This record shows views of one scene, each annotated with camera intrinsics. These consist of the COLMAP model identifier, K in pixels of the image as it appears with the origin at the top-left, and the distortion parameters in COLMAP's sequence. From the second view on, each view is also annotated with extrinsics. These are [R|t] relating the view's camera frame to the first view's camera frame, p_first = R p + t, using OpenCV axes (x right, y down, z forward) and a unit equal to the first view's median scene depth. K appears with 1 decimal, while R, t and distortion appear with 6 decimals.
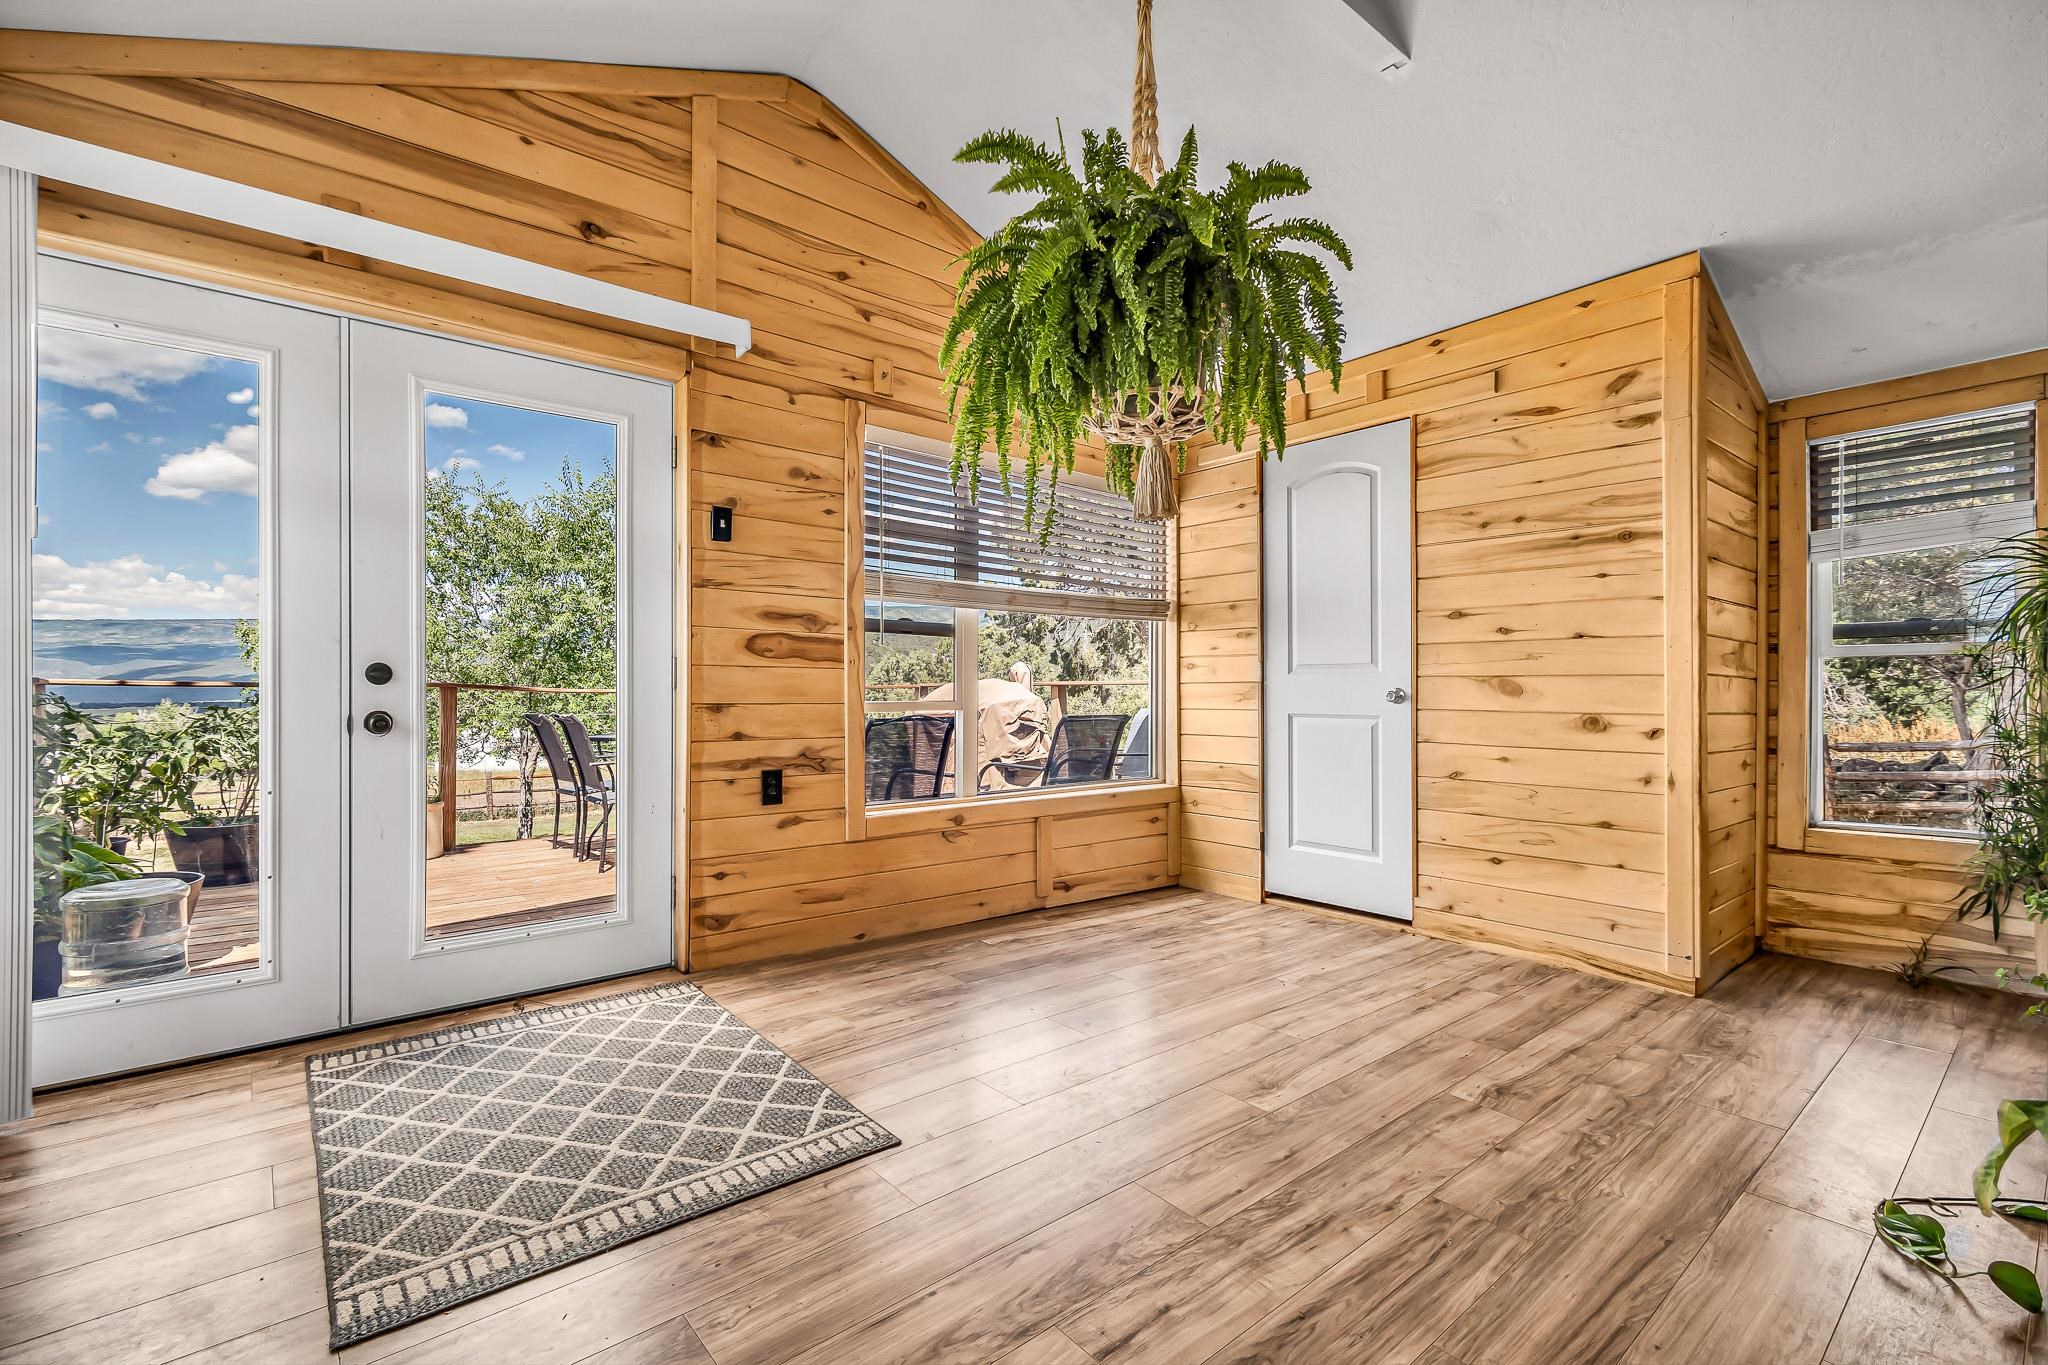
lens RADIAL K [[925.7, 0, 1011.9], [0, 925.7, 682.9], [0, 0, 1]] dist [0.002654, -0.000606]
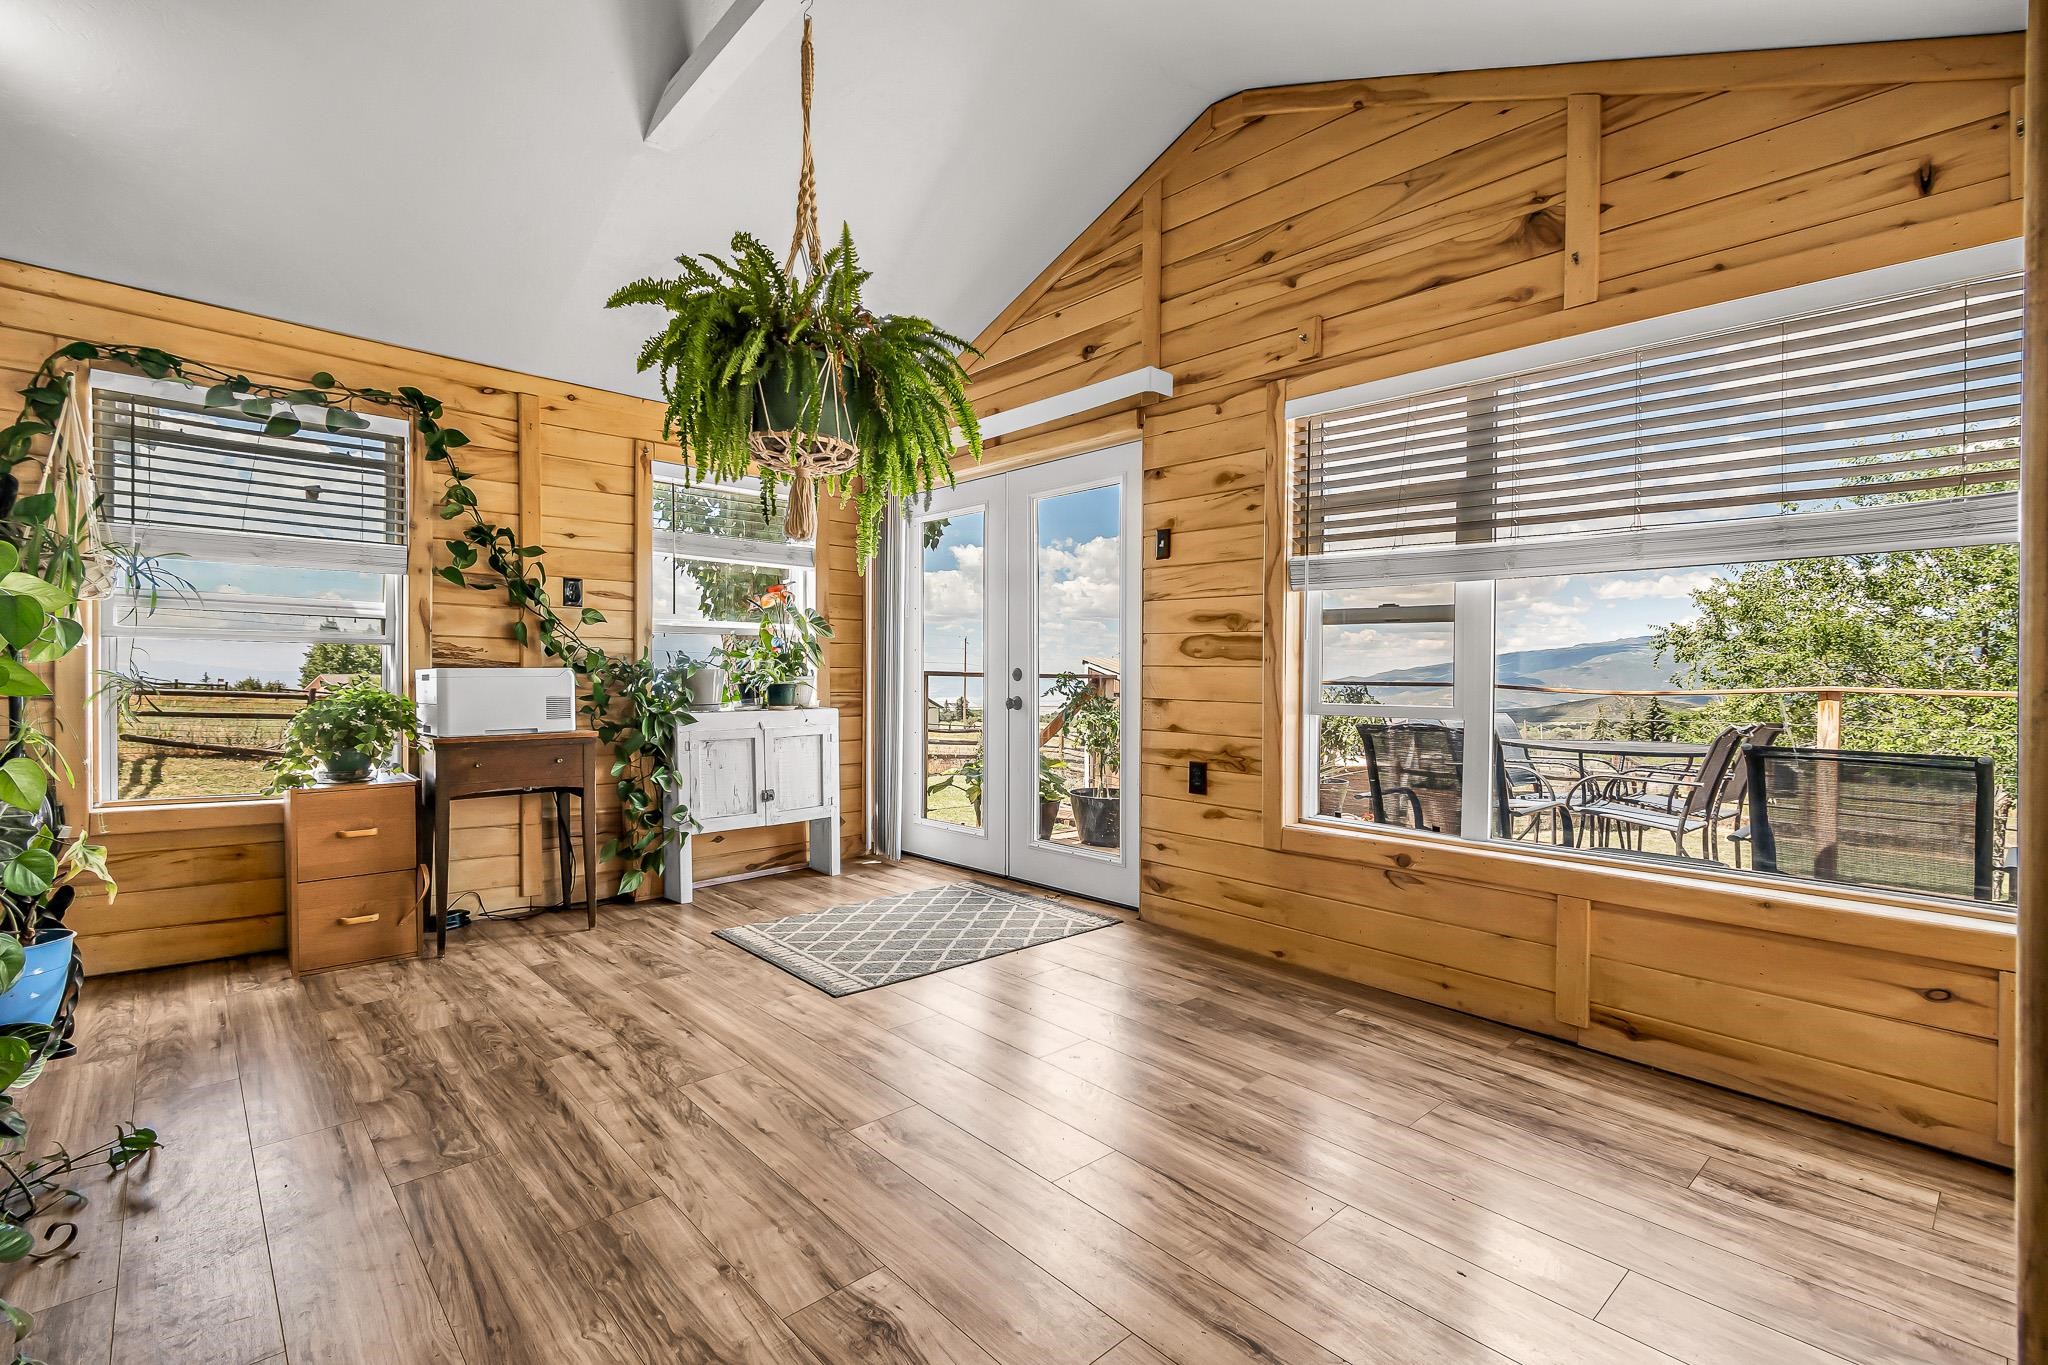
lens RADIAL K [[925.7, 0, 1011.9], [0, 925.7, 682.9], [0, 0, 1]] dist [0.002654, -0.000606]
pose [[0.034517, 0.004177, -0.999395, 0.845091], [-0.008574, 0.999956, 0.003883, -0.000445], [0.999367, 0.008435, 0.034552, 0.775910]]
